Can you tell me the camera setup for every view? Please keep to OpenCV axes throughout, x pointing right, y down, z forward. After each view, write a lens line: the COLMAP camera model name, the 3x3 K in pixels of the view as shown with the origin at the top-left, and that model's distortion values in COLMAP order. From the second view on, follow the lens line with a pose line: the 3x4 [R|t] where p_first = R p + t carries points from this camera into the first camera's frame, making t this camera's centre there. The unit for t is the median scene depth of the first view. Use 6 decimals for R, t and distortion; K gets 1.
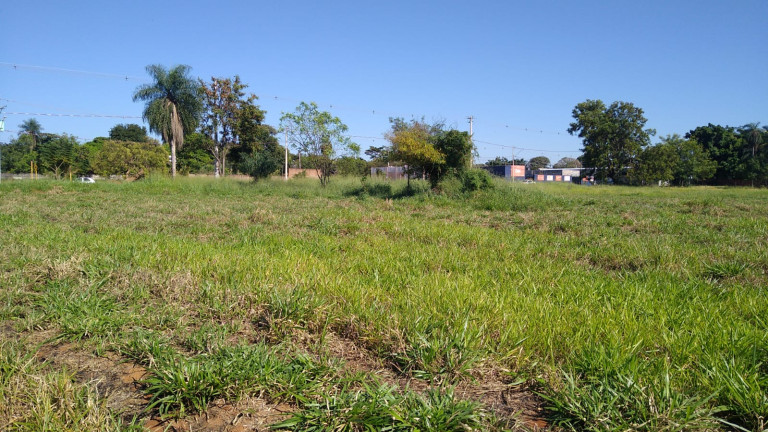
lens RADIAL K [[591.8, 0, 384.8], [0, 591.8, 221.2], [0, 0, 1]] dist [0.097580, -0.159541]
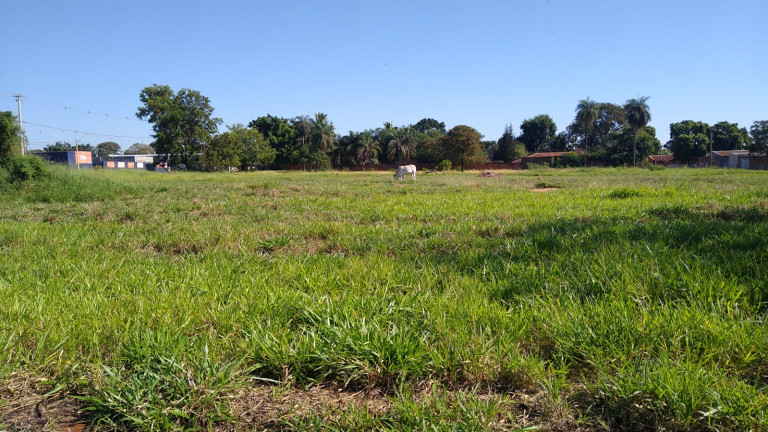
lens RADIAL K [[591.8, 0, 384.8], [0, 591.8, 221.2], [0, 0, 1]] dist [0.097580, -0.159541]
pose [[0.777638, -0.073549, 0.624396, 0.015734], [0.059663, 0.997285, 0.043166, 0.001626], [-0.625875, 0.003686, 0.779915, -0.004769]]
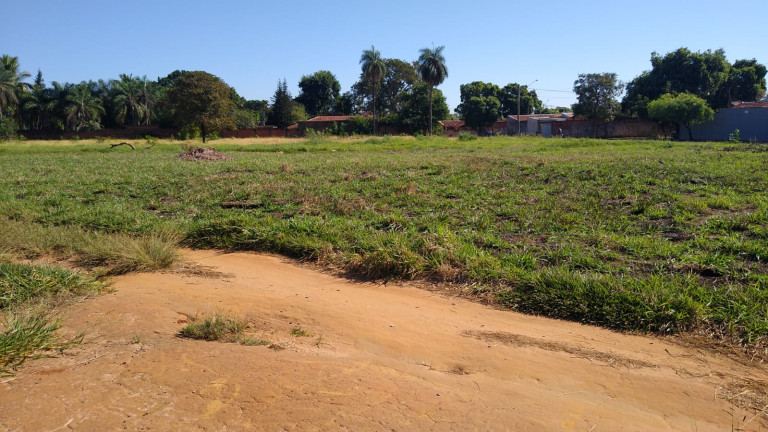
lens RADIAL K [[591.8, 0, 384.8], [0, 591.8, 221.2], [0, 0, 1]] dist [0.097580, -0.159541]
pose [[0.522146, -0.145442, 0.840363, 0.771785], [0.075471, 0.989366, 0.124337, -0.033595], [-0.849511, -0.001499, 0.527569, 0.481248]]
